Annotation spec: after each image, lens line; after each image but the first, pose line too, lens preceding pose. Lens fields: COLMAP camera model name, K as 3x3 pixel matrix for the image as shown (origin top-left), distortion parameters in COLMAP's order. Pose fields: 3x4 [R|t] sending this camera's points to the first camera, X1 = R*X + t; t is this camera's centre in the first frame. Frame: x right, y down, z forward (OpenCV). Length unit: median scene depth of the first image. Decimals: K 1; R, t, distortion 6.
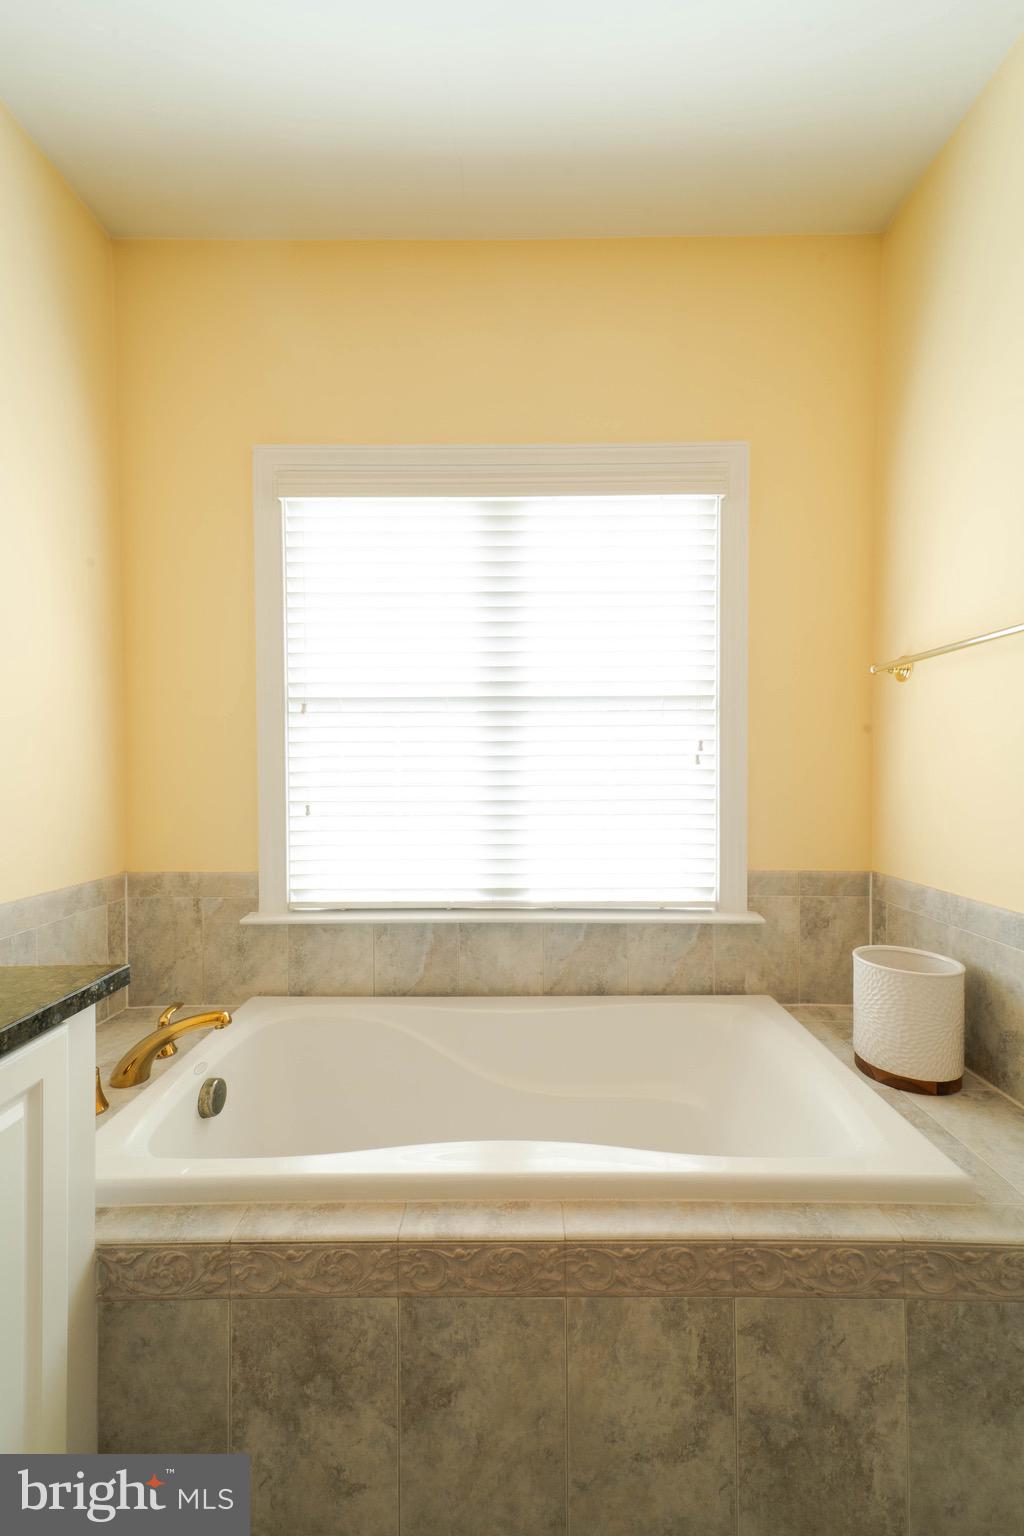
lens RADIAL K [[621.4, 0, 501.9], [0, 621.4, 774.9], [0, 0, 1]] dist [0.018895, -0.000291]
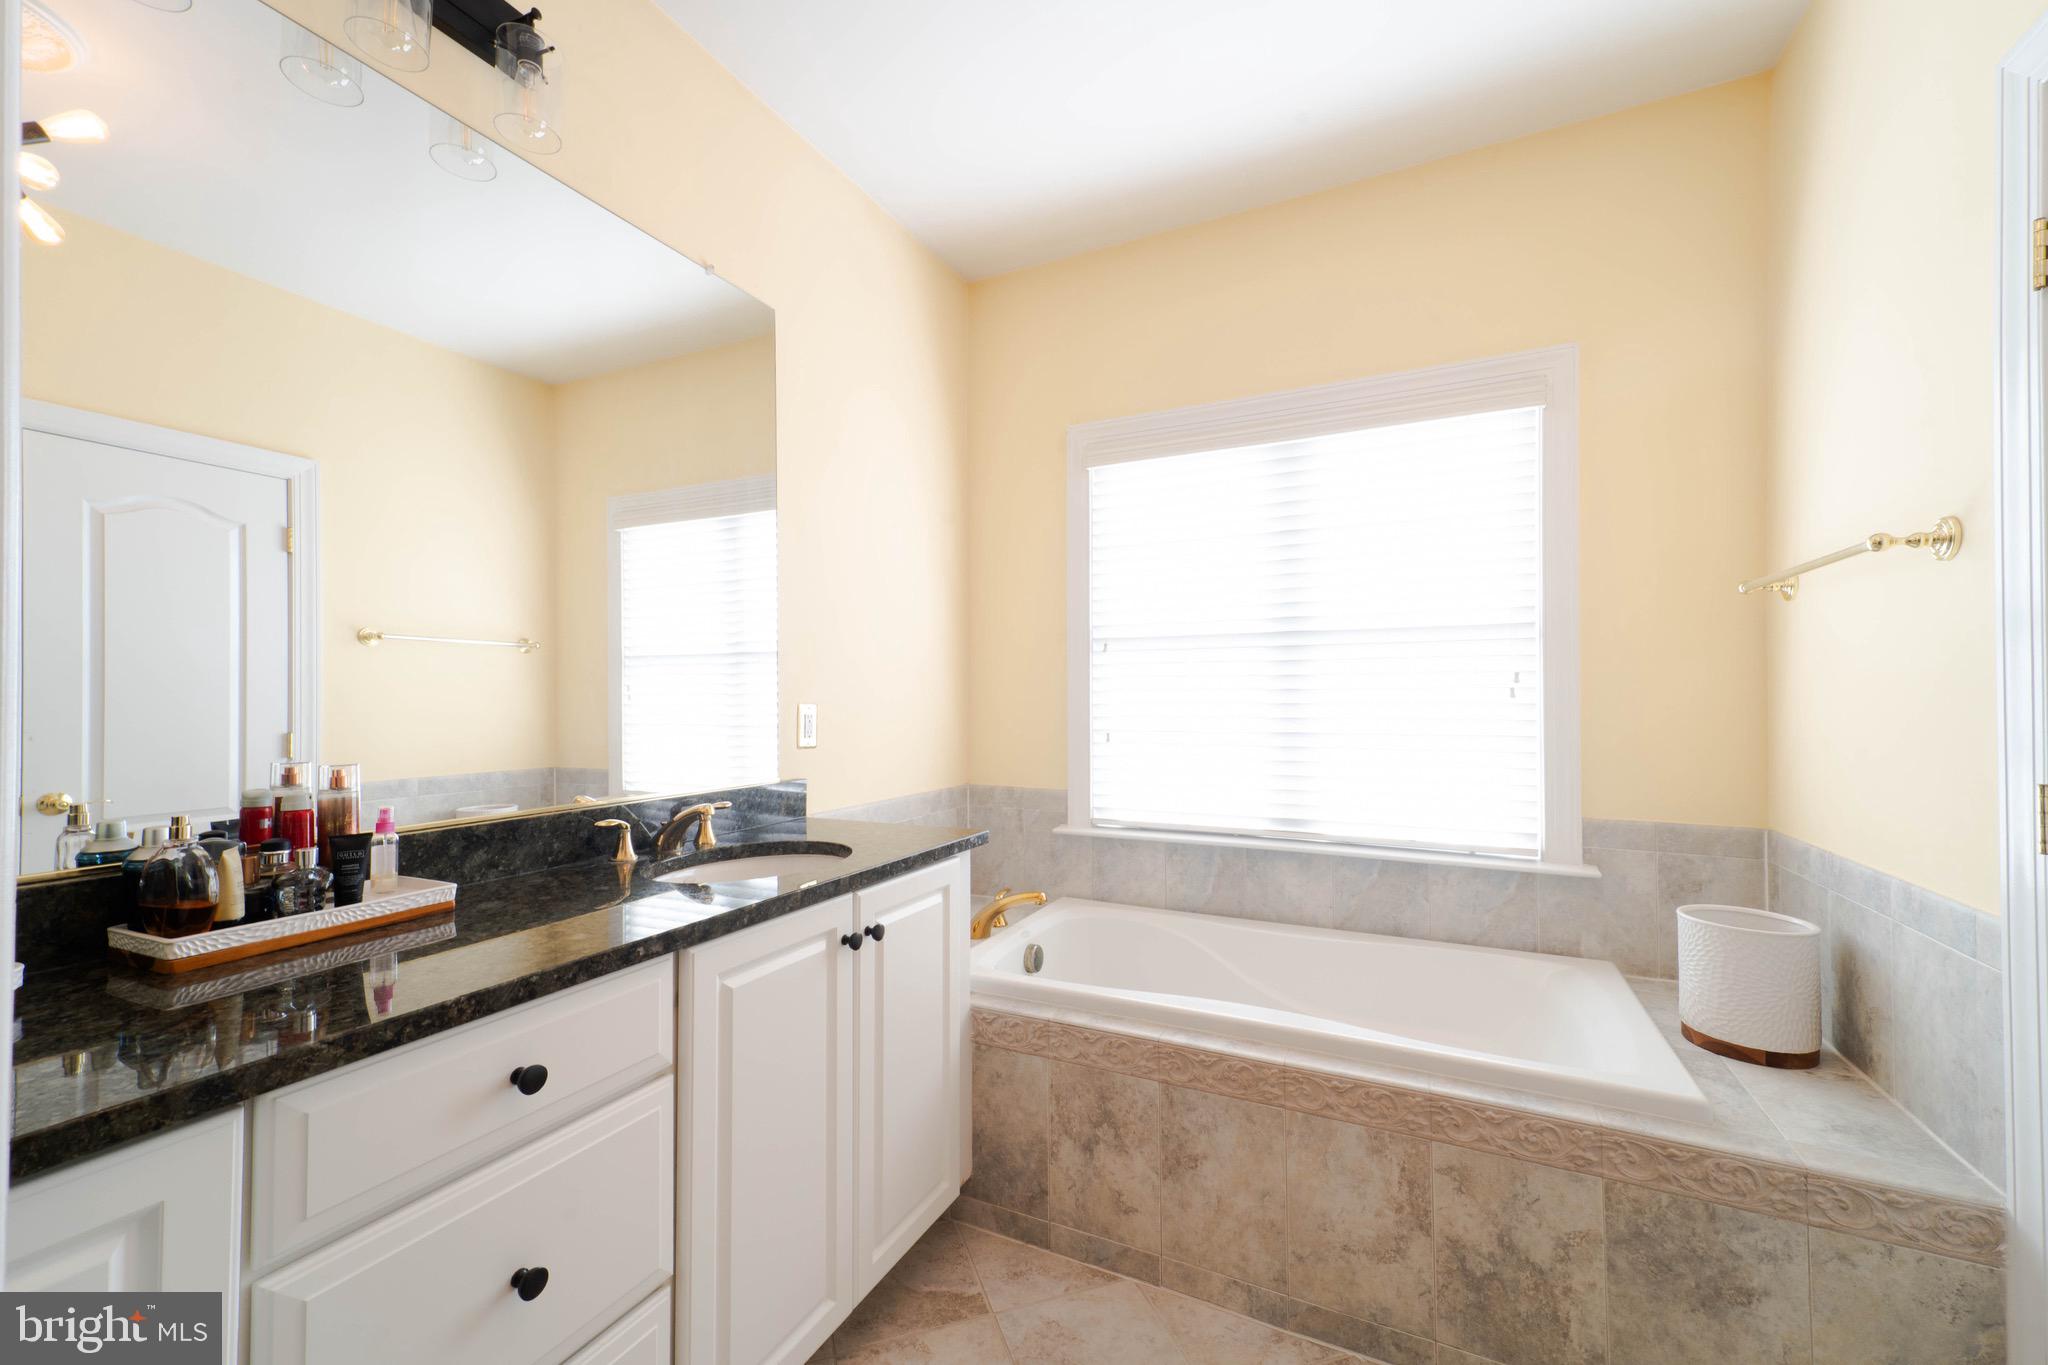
lens RADIAL K [[812.5, 0, 1014.4], [0, 812.5, 694.4], [0, 0, 1]] dist [0.020383, 0.000159]
pose [[0.903683, 0.001096, -0.428201, 0.198949], [-0.005923, 0.999933, -0.009940, -0.006643], [0.428161, 0.011519, 0.903629, -0.487702]]
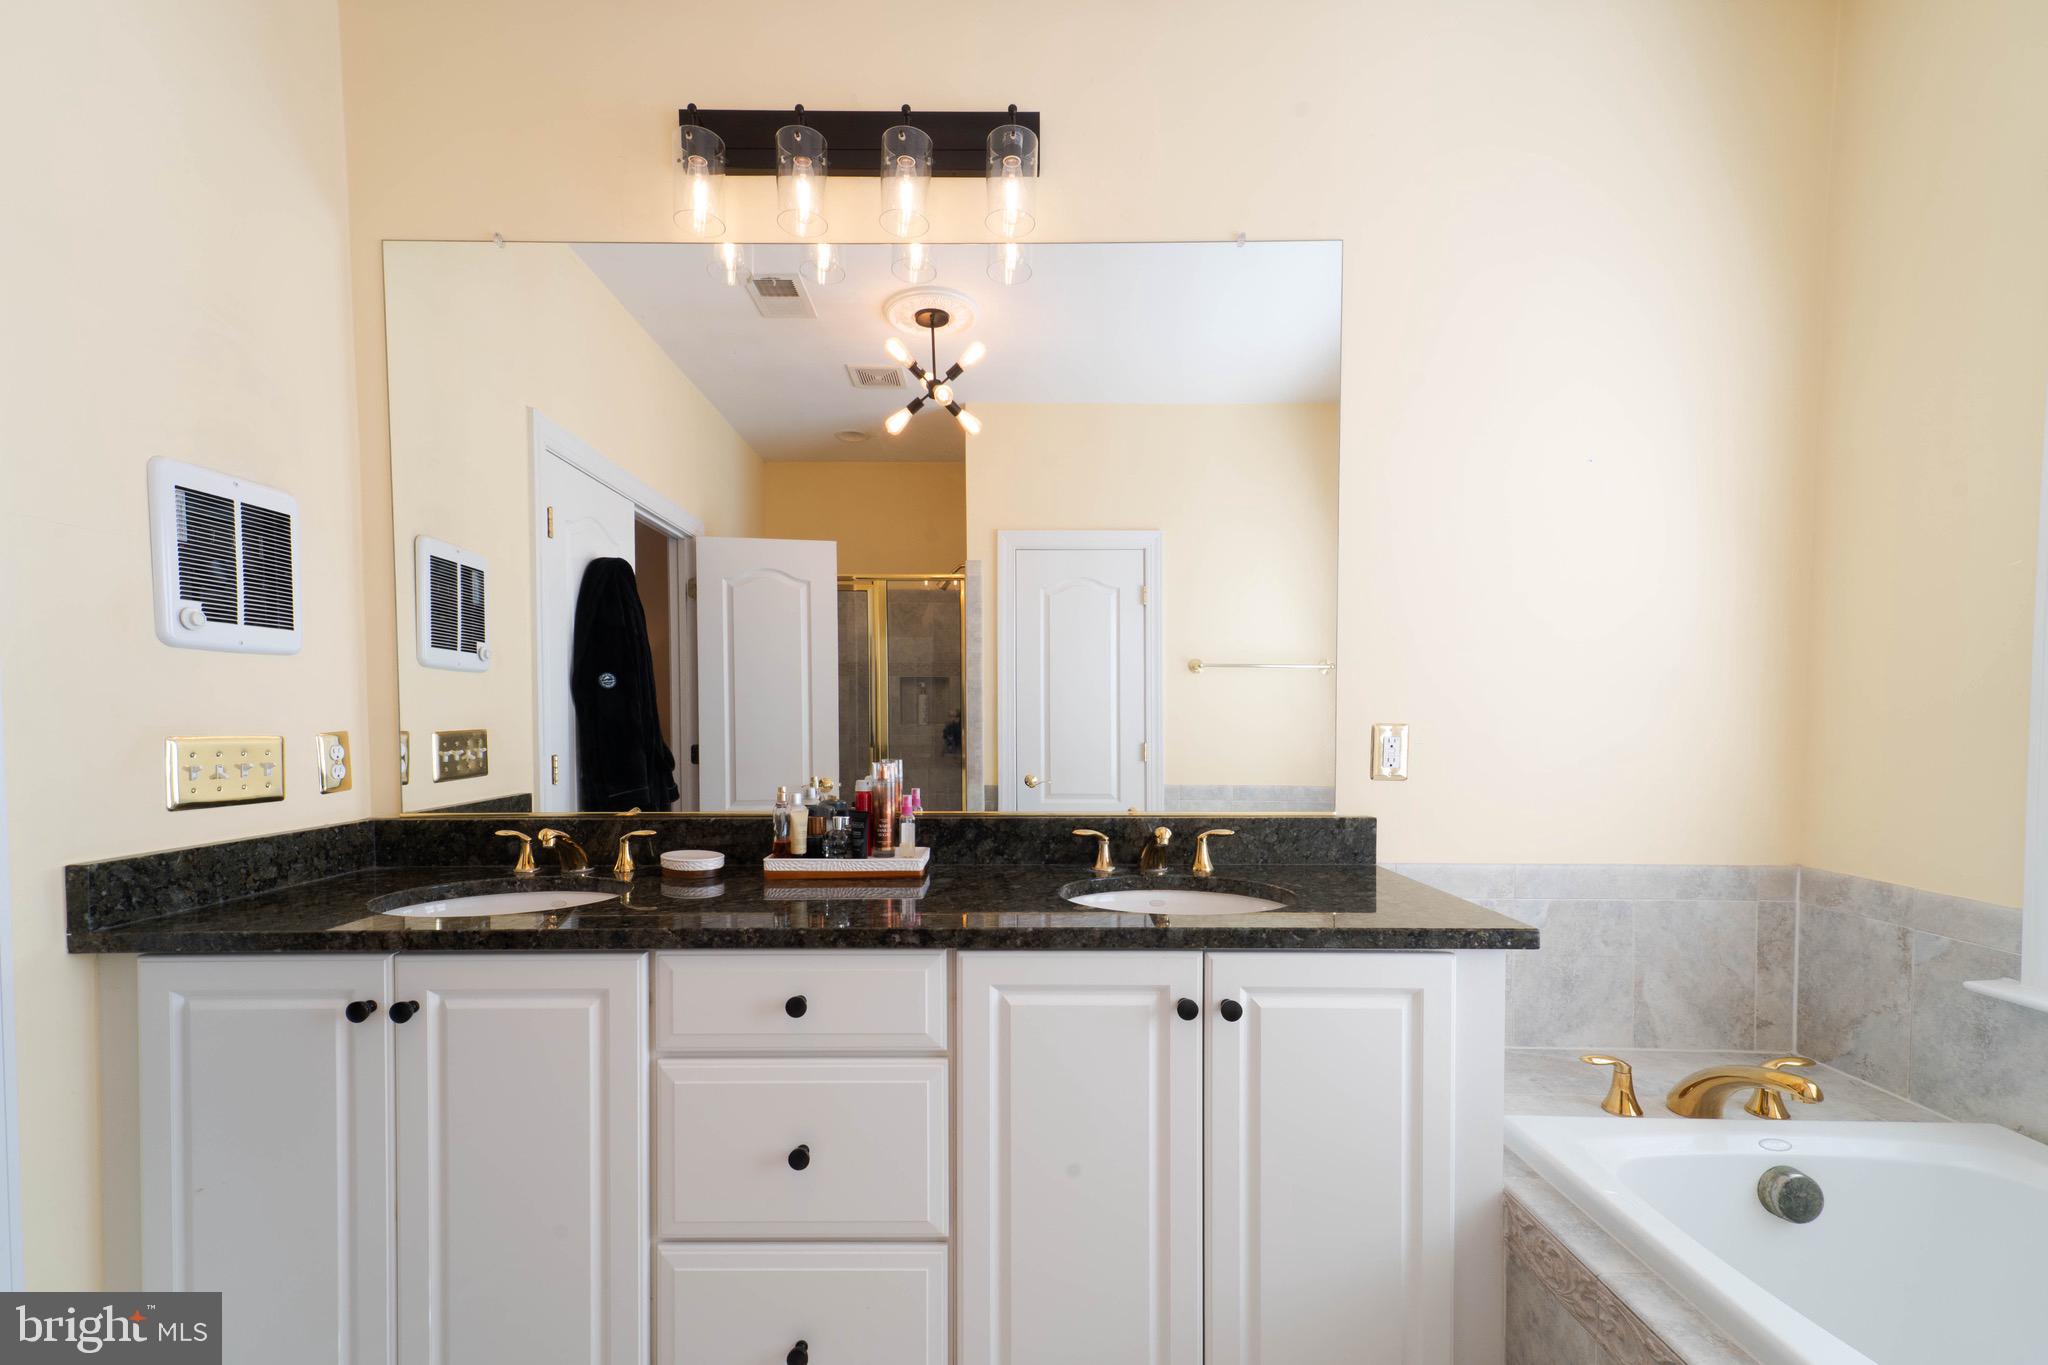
lens RADIAL K [[840.9, 0, 1032.2], [0, 840.9, 751.3], [0, 0, 1]] dist [0.018023, 0.000002]
pose [[0.019222, 0.045040, -0.998800, 0.423057], [-0.011191, 0.998932, 0.044831, -0.011634], [0.999753, 0.010316, 0.019706, 0.122540]]
